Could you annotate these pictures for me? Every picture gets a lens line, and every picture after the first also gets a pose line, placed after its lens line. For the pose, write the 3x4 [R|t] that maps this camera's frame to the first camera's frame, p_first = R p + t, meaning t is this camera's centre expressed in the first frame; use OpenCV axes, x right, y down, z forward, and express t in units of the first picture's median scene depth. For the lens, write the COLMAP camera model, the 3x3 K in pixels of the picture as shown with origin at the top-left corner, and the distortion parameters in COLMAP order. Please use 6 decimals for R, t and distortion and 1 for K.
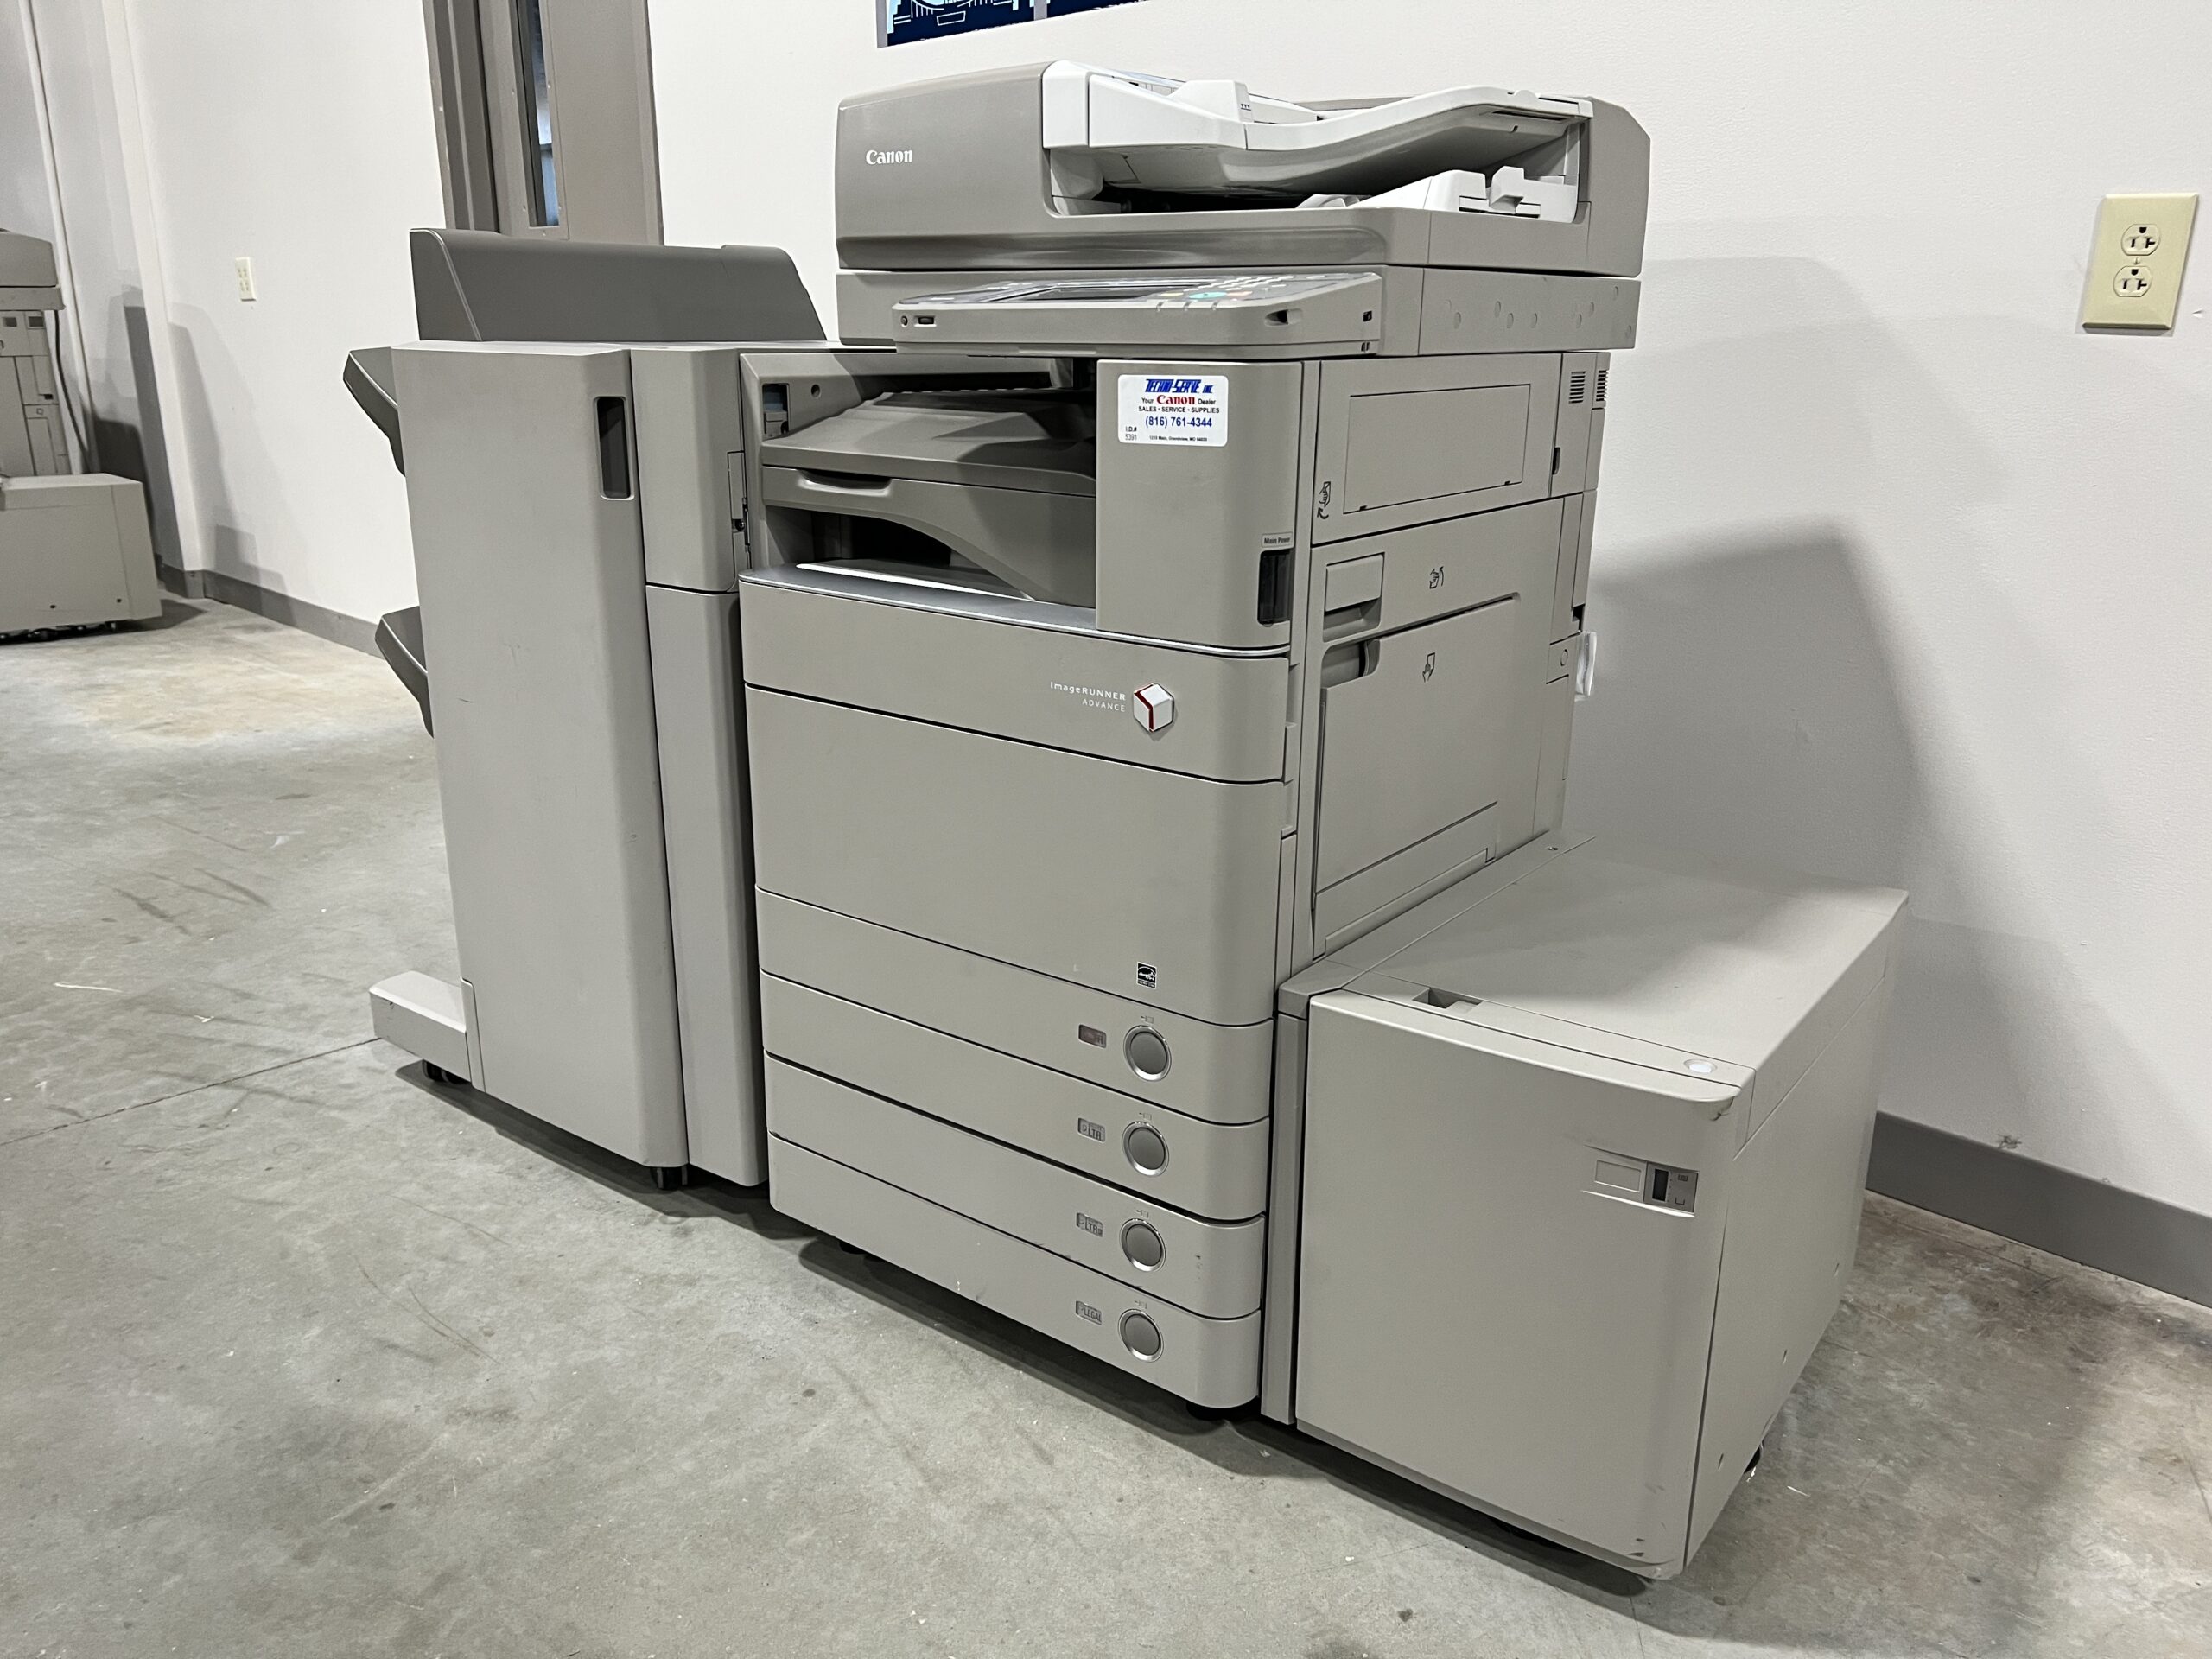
lens RADIAL K [[1664.8, 0, 1105.5], [0, 1664.8, 834.9], [0, 0, 1]] dist [0.058876, -0.065525]
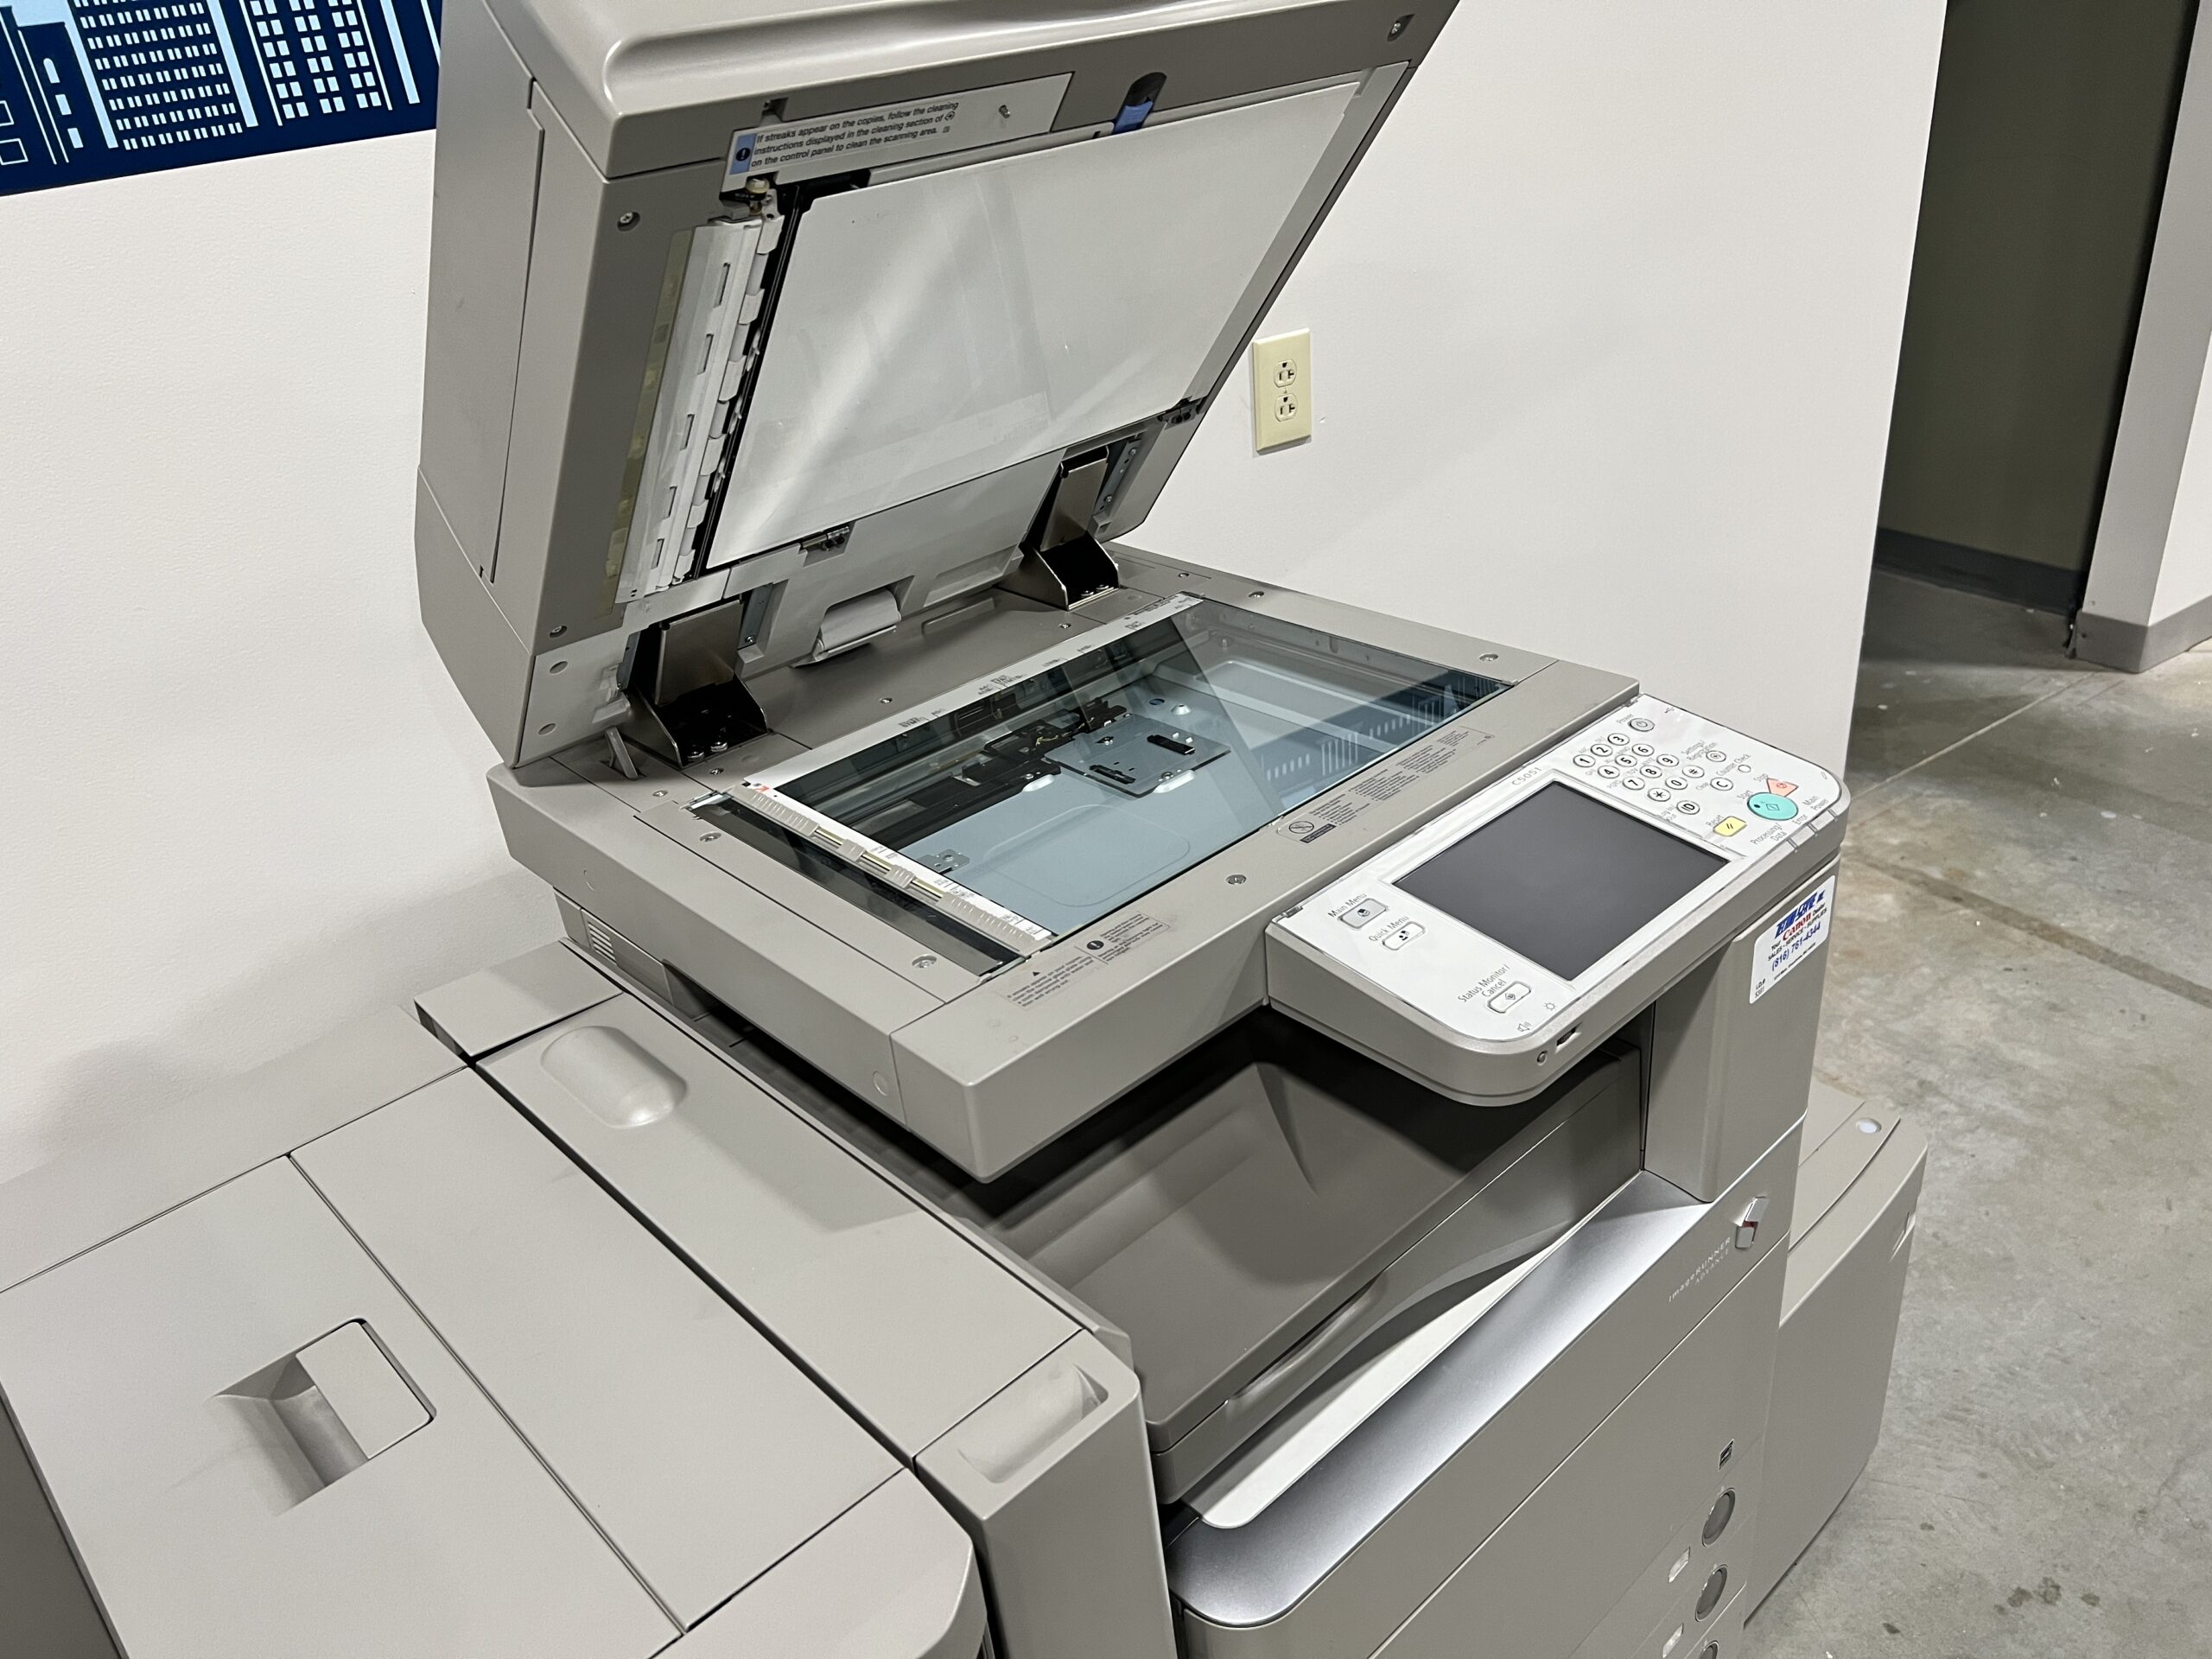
lens RADIAL K [[1652.6, 0, 1115.3], [0, 1652.6, 845.8], [0, 0, 1]] dist [0.059693, -0.066522]
pose [[0.185992, -0.501471, 0.844946, -0.595739], [0.378843, 0.830059, 0.409243, -0.641770], [-0.906579, 0.243986, 0.344363, 0.844913]]
